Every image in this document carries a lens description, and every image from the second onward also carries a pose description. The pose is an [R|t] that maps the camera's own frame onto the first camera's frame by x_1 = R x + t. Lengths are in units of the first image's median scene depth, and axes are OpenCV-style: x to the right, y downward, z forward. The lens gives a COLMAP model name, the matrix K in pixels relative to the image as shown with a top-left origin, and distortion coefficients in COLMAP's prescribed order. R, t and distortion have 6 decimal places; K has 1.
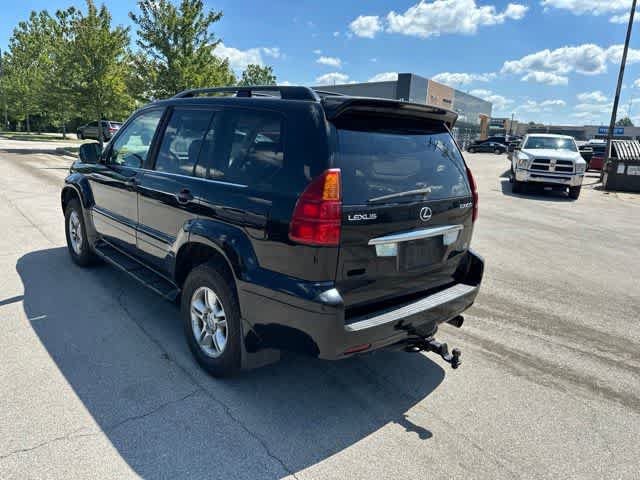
lens RADIAL K [[451.6, 0, 317.1], [0, 451.6, 239.1], [0, 0, 1]] dist [0.020280, -0.023836]
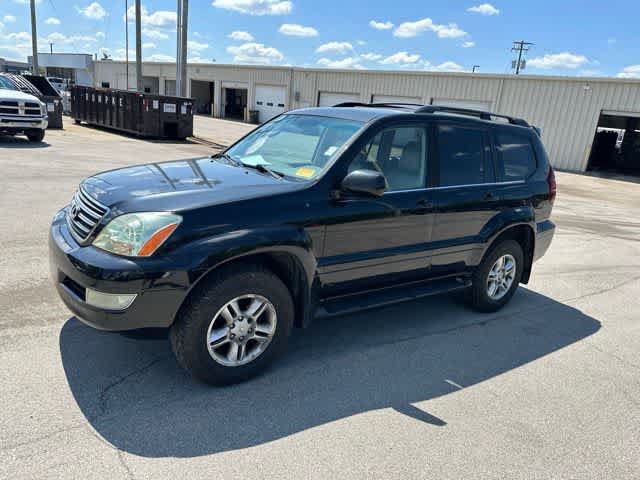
lens RADIAL K [[451.6, 0, 309.3], [0, 451.6, 238.4], [0, 0, 1]] dist [0.020280, -0.023836]
pose [[0.142047, -0.305178, 0.941642, -1.452701], [0.138829, 0.948027, 0.286305, -0.387131], [-0.980076, 0.090059, 0.177032, 1.156739]]
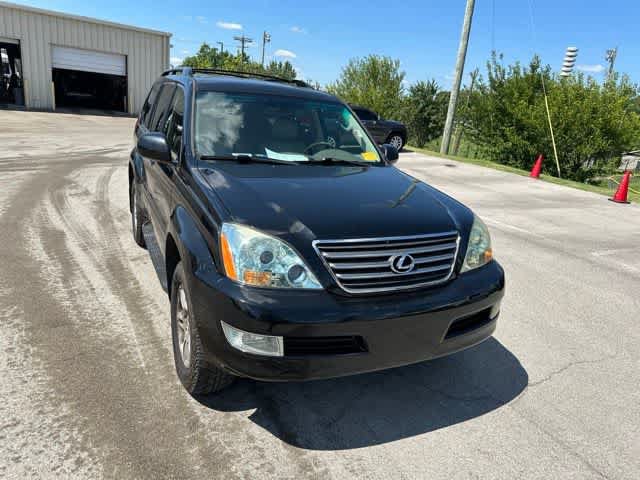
lens RADIAL K [[451.6, 0, 318.3], [0, 451.6, 239.6], [0, 0, 1]] dist [0.020280, -0.023836]
pose [[-0.946192, -0.222265, 0.235198, -0.742625], [-0.076355, 0.859626, 0.505186, -0.609233], [-0.314468, 0.460045, -0.830342, 2.278859]]
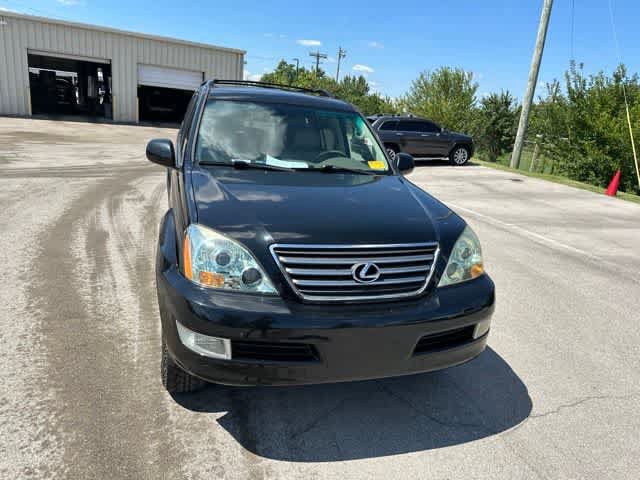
lens RADIAL K [[451.6, 0, 318.3], [0, 451.6, 239.8], [0, 0, 1]] dist [0.020280, -0.023836]
pose [[-0.888657, -0.250991, 0.383786, -0.880644], [-0.034708, 0.871328, 0.489472, -0.603908], [-0.457256, 0.421652, -0.783024, 2.217626]]
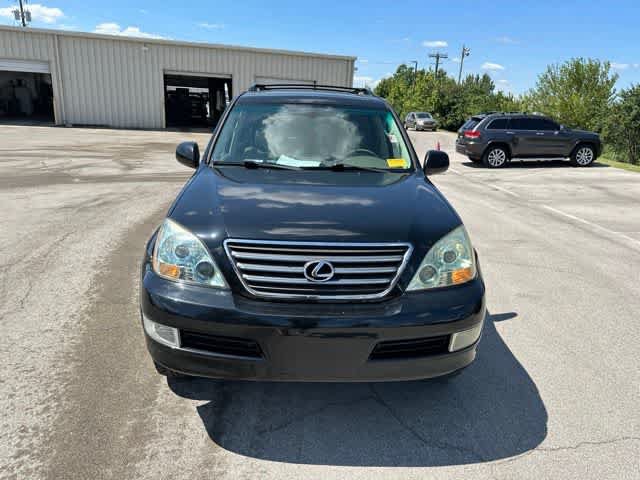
lens RADIAL K [[451.6, 0, 318.0], [0, 451.6, 241.4], [0, 0, 1]] dist [0.020280, -0.023836]
pose [[-0.752395, -0.271785, 0.600028, -1.059856], [0.065372, 0.875607, 0.478581, -0.583613], [-0.655460, 0.399307, -0.641035, 2.088399]]
